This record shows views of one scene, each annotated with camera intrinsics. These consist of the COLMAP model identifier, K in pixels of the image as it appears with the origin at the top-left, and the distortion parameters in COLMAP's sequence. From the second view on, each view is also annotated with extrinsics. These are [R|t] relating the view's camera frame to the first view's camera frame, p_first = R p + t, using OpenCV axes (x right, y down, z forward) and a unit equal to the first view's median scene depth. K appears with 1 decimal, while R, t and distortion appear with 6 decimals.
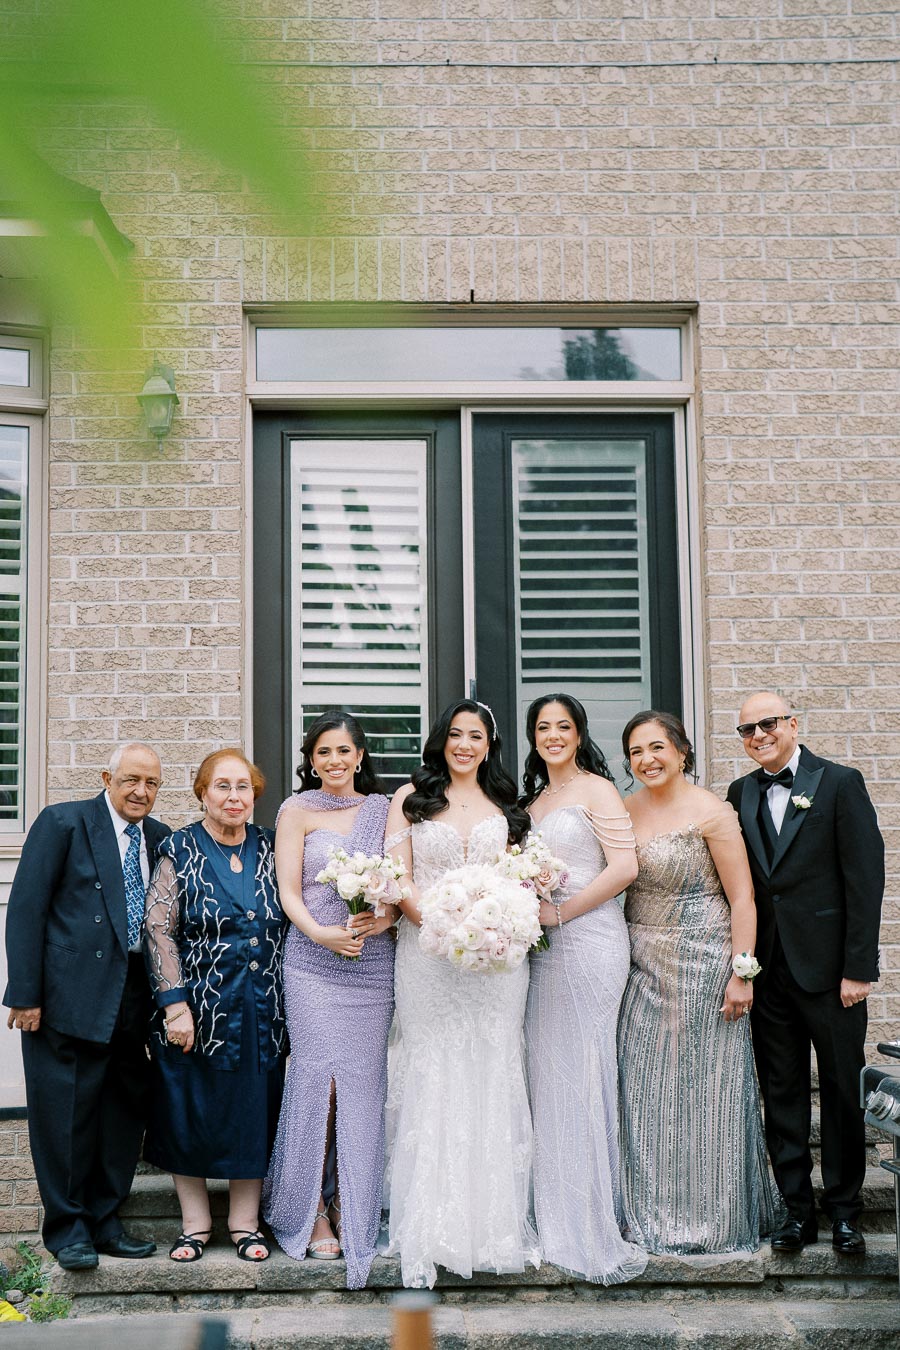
lens RADIAL K [[1883.2, 0, 450.0], [0, 1883.2, 675.0], [0, 0, 1]] dist [-0.143373, 0.702898]
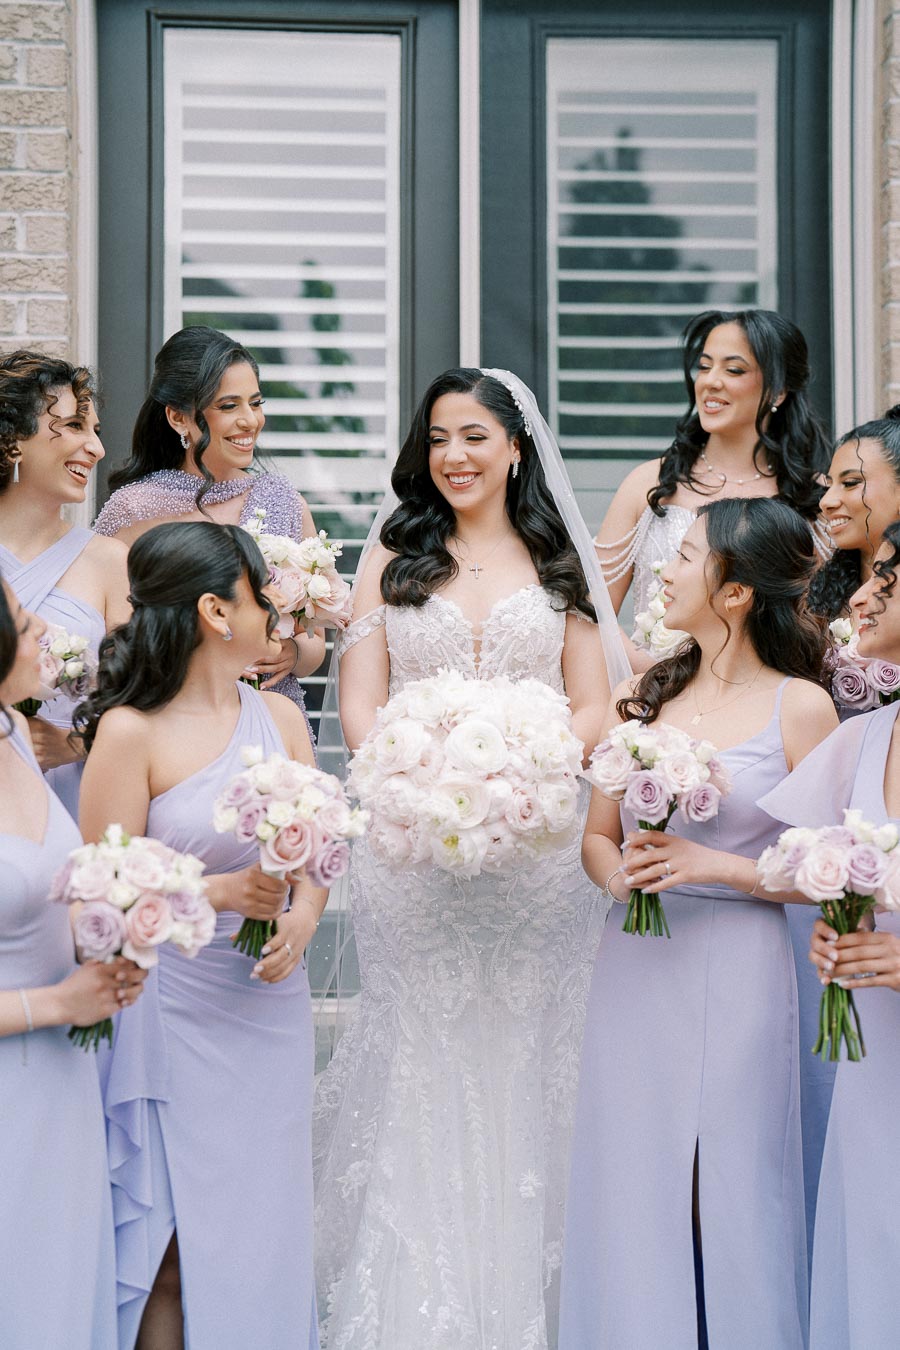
lens RADIAL K [[1796.3, 0, 450.0], [0, 1796.3, 675.0], [0, 0, 1]] dist [-0.197413, 1.078390]
pose [[0.999882, 0.012296, 0.009257, 0.000161], [-0.012864, 0.997867, 0.063997, 0.037669], [-0.008451, -0.064109, 0.997907, 0.450747]]
